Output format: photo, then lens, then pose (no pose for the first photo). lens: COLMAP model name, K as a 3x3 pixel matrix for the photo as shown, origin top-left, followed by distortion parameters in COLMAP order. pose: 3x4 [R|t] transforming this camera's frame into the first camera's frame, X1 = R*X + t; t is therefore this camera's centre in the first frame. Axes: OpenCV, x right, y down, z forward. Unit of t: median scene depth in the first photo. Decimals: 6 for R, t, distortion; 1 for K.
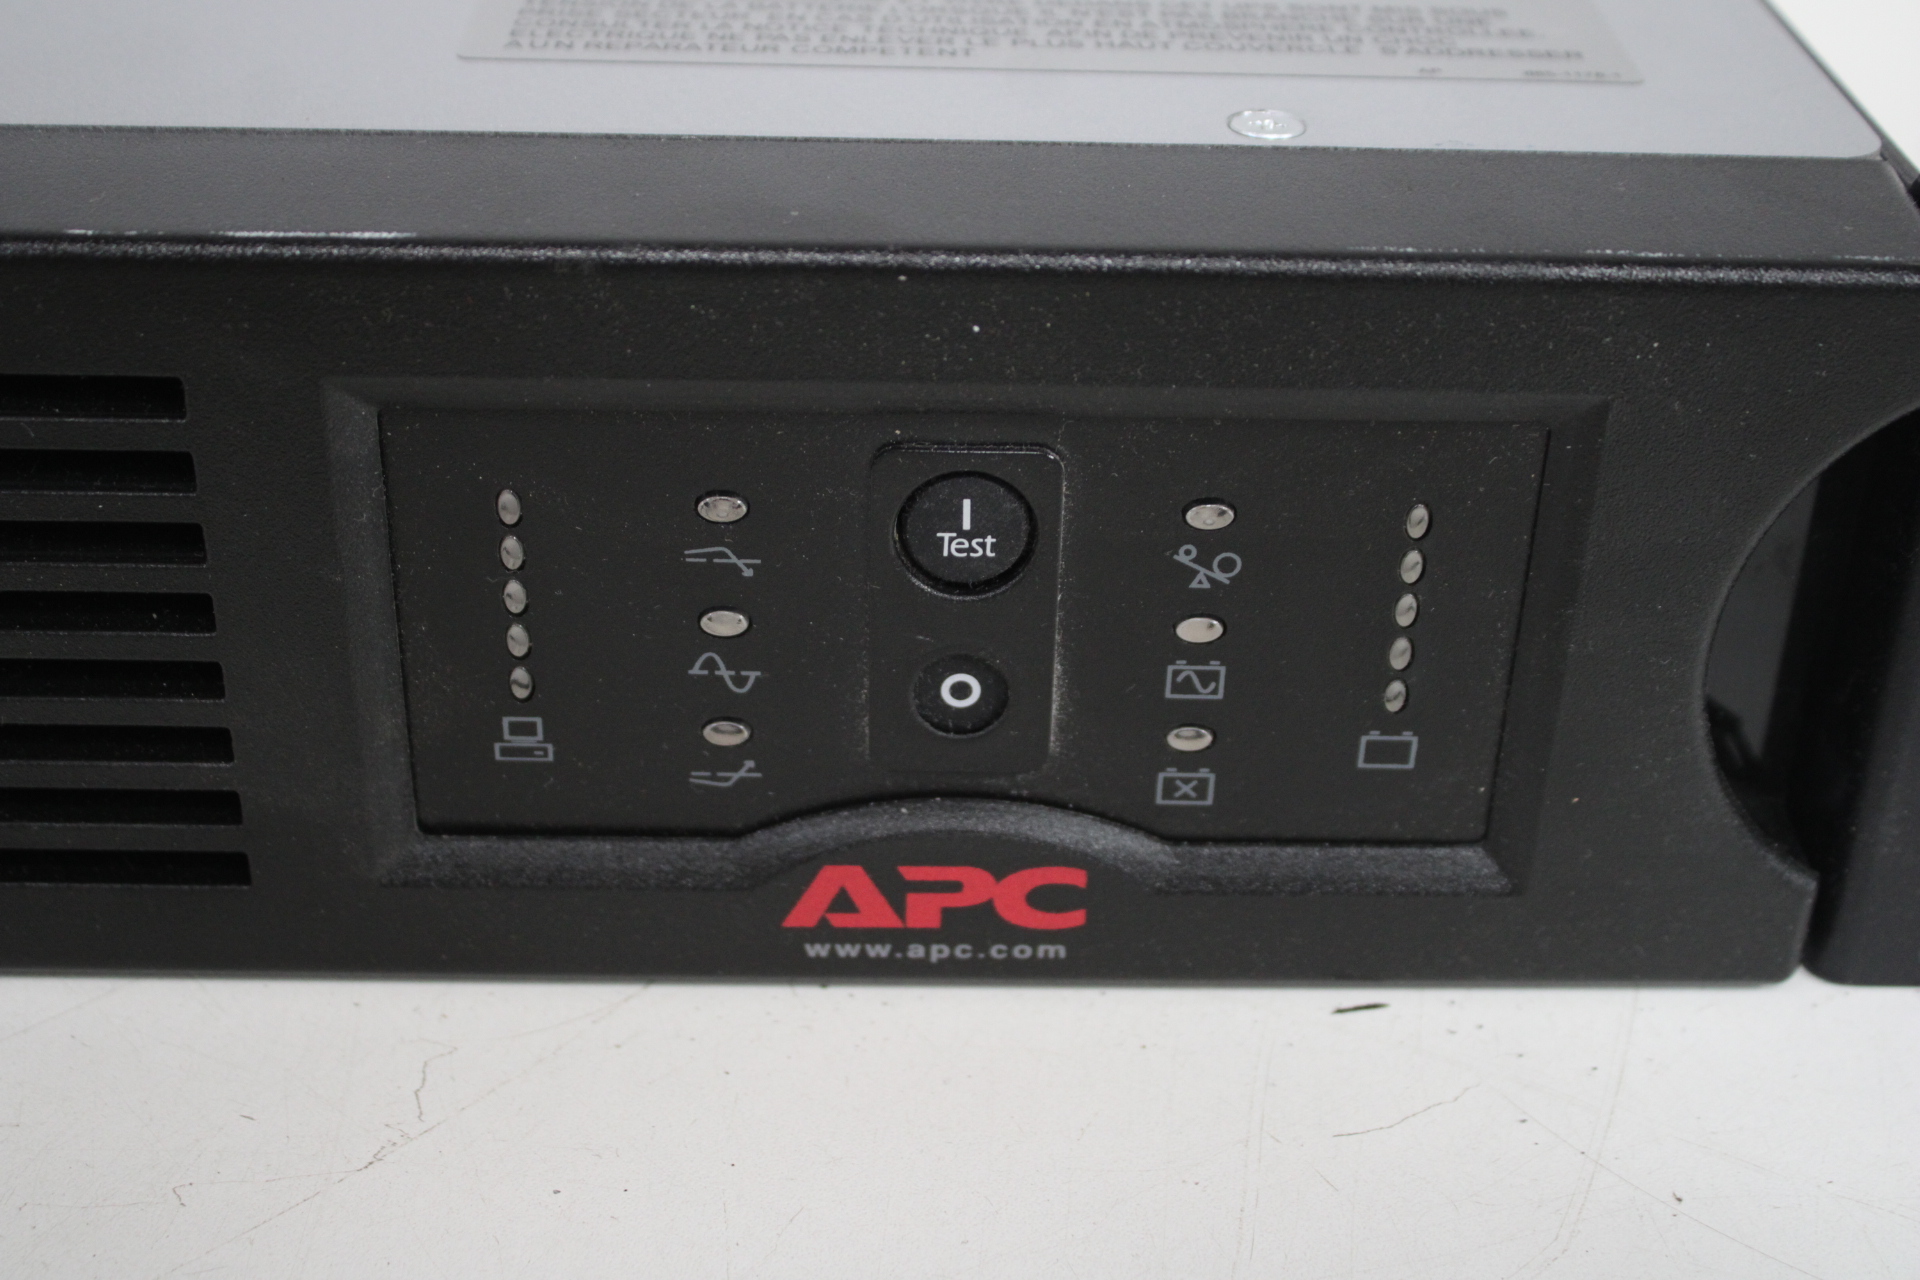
lens RADIAL K [[2696.5, 0, 935.9], [0, 2696.5, 643.9], [0, 0, 1]] dist [-0.084315, 0.139749]
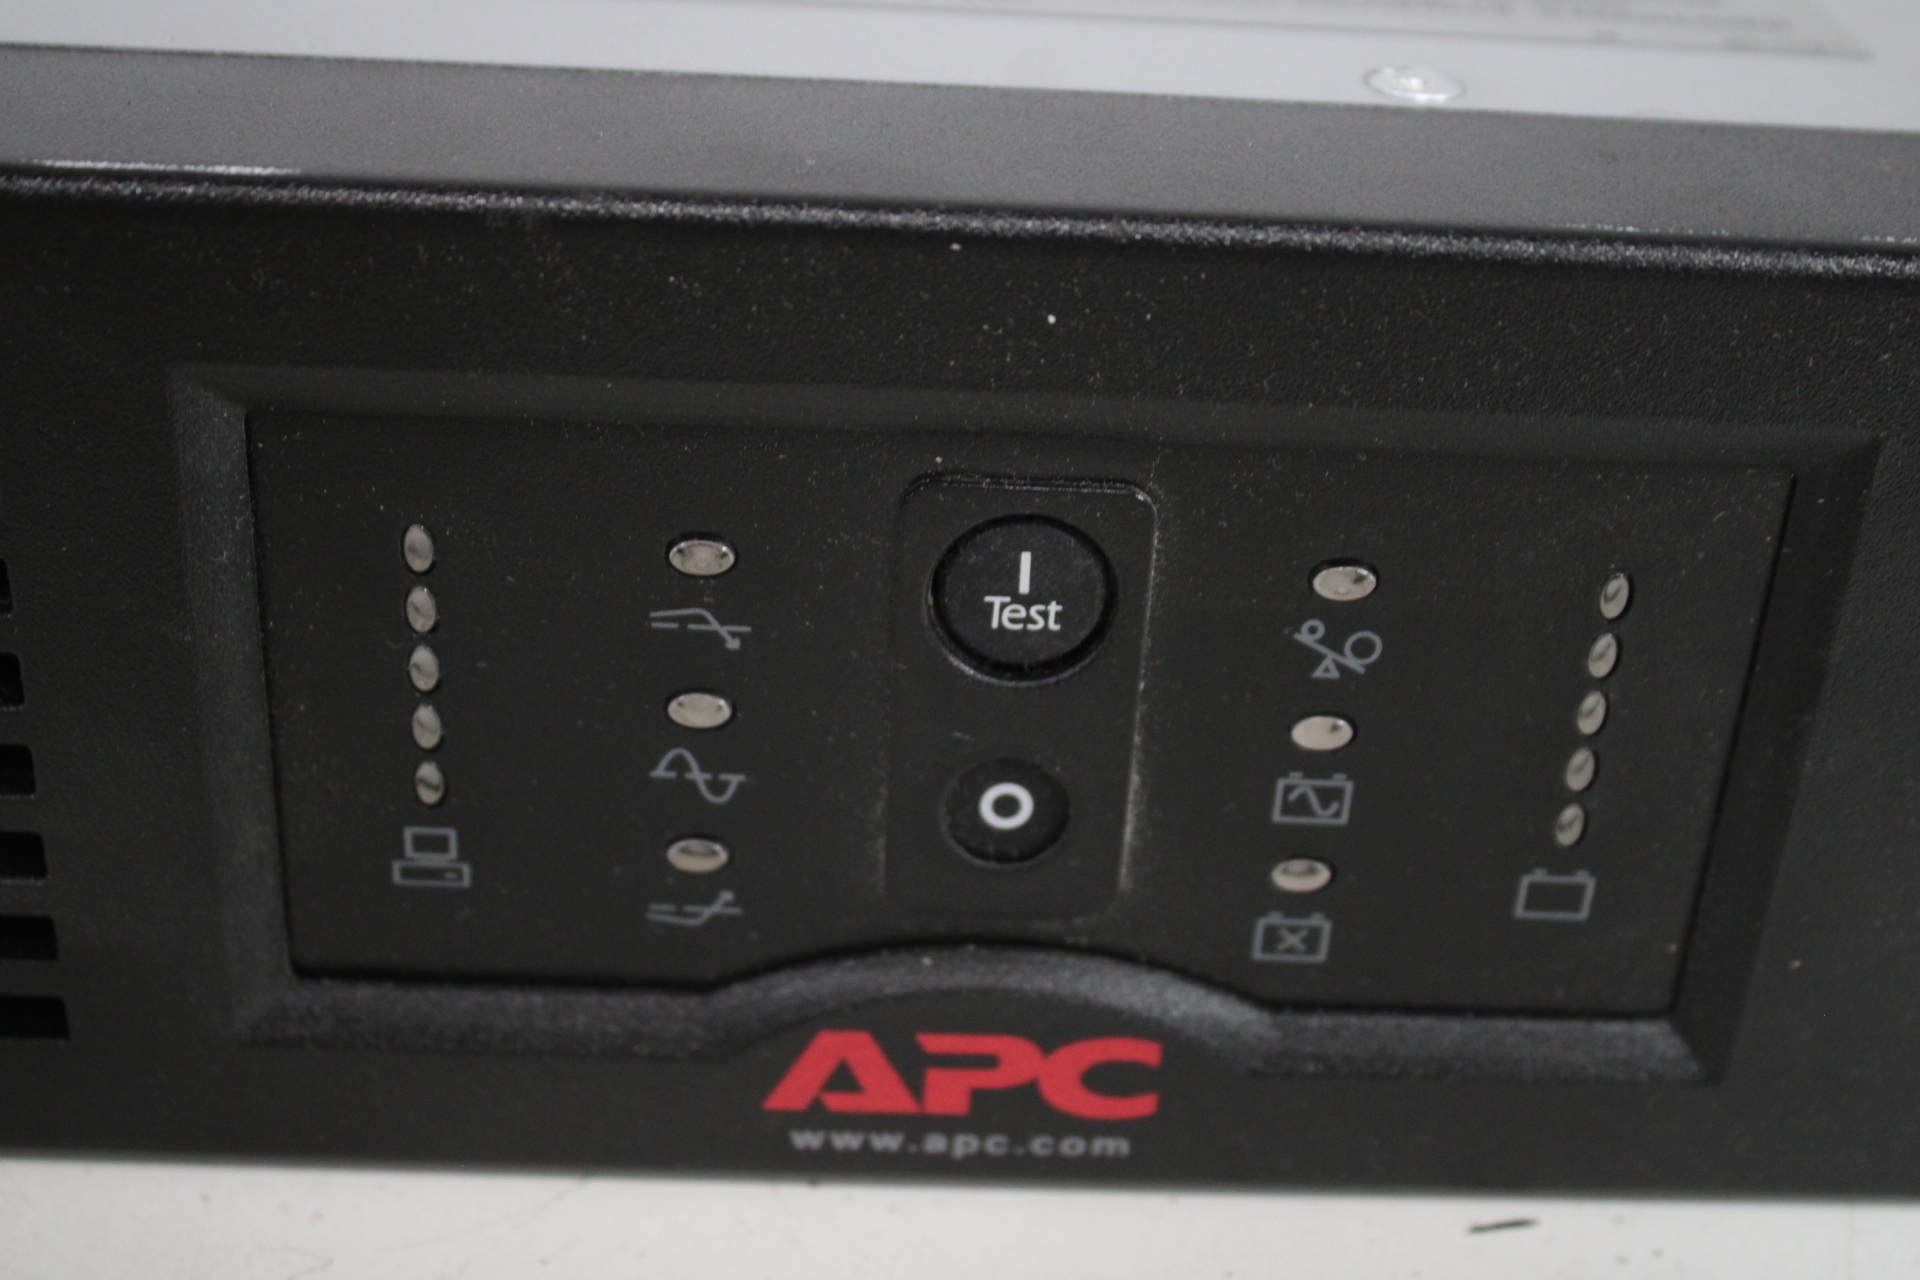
lens RADIAL K [[2696.5, 0, 935.9], [0, 2696.5, 643.9], [0, 0, 1]] dist [-0.084315, 0.139749]
pose [[0.999545, 0.022911, 0.019617, -0.027019], [-0.021997, 0.998715, -0.045650, 0.006801], [-0.020638, 0.045198, 0.998765, 0.237369]]
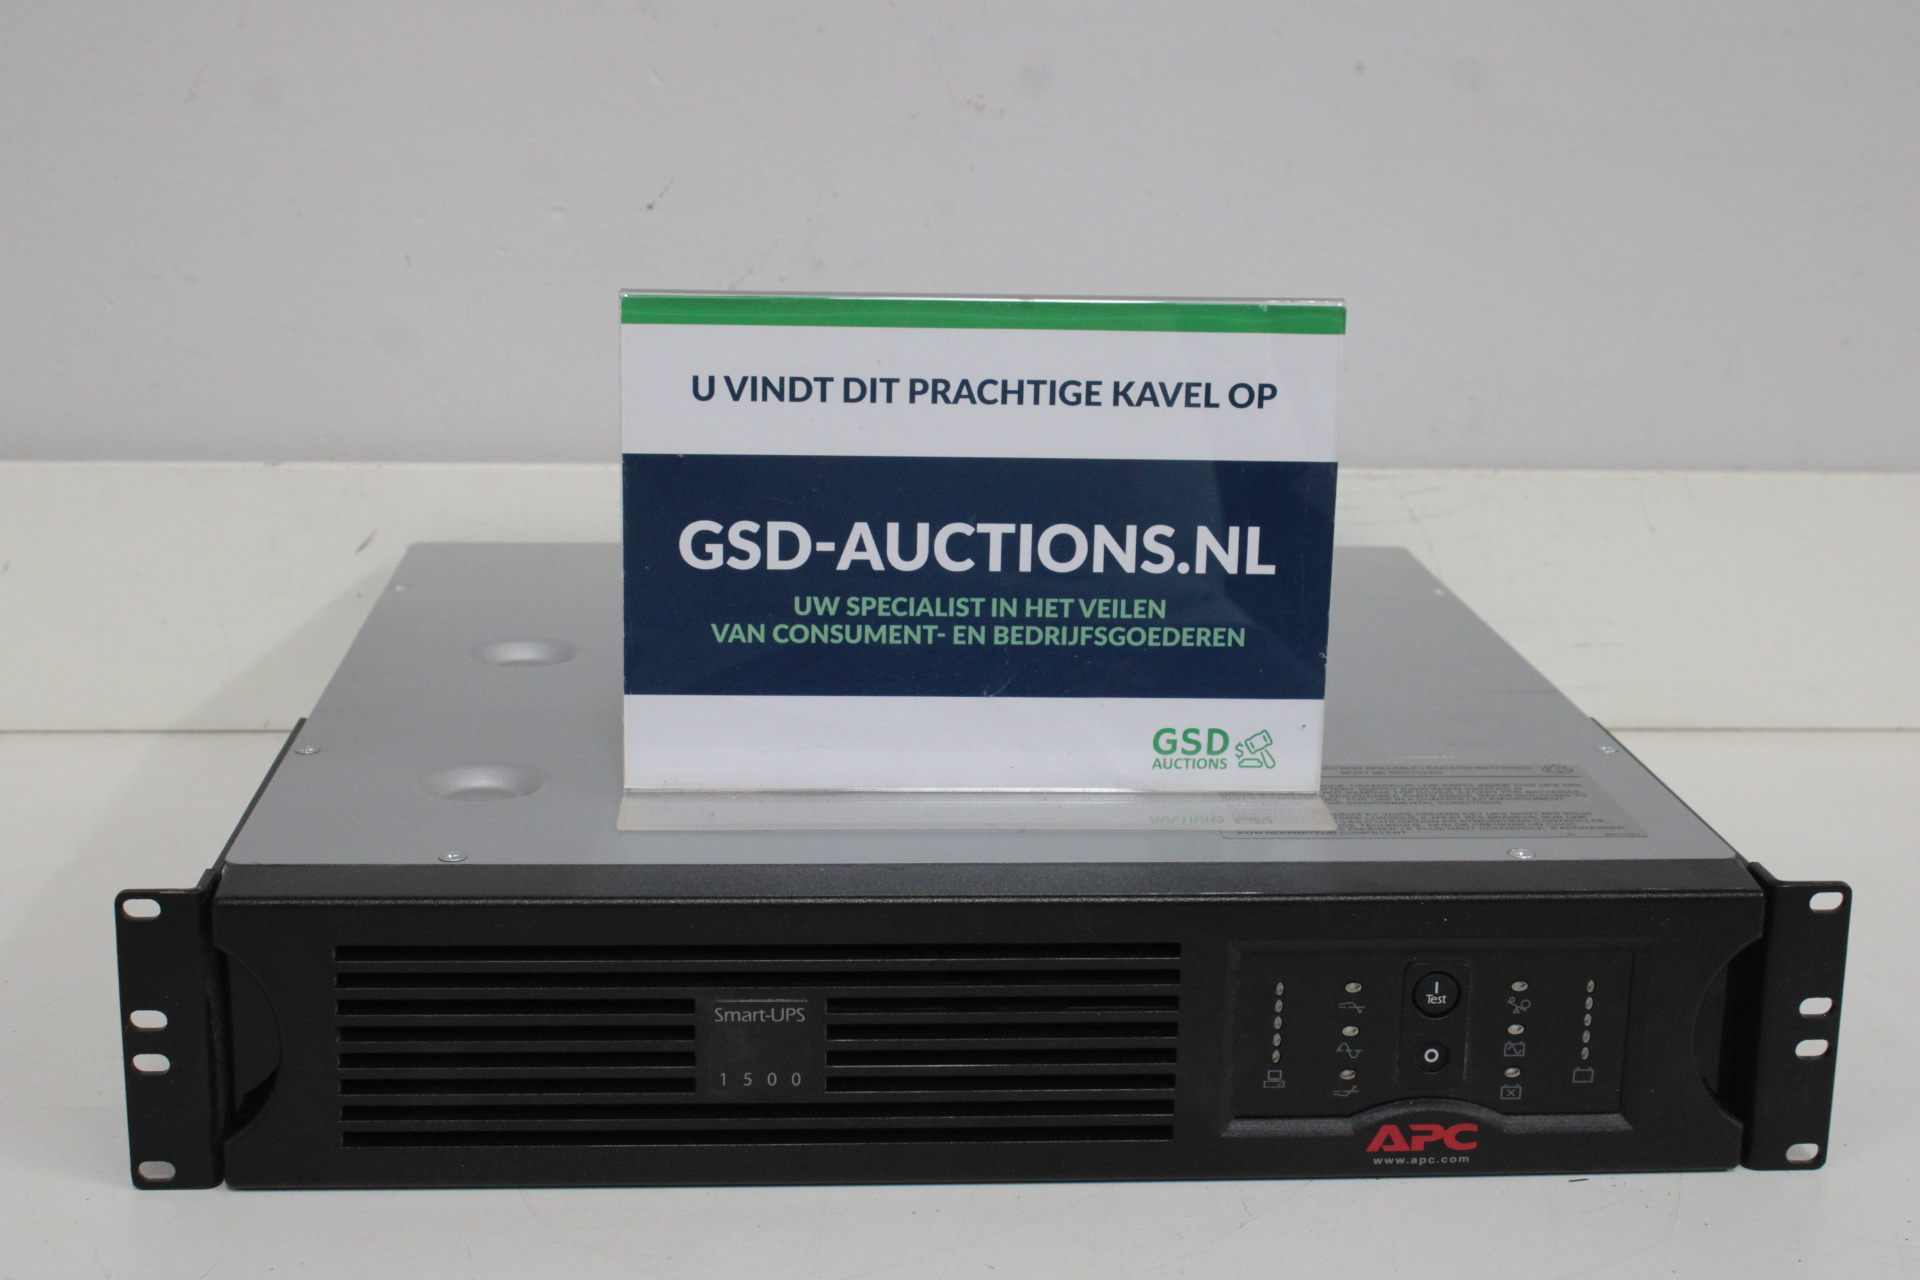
lens RADIAL K [[2817.1, 0, 960.0], [0, 2817.1, 640.0], [0, 0, 1]] dist [-0.053451, 0.162989]
pose [[0.998079, -0.018368, 0.059170, -0.647043], [0.034931, 0.955607, -0.292567, 0.443739], [-0.051170, 0.294072, 0.954413, -1.890342]]
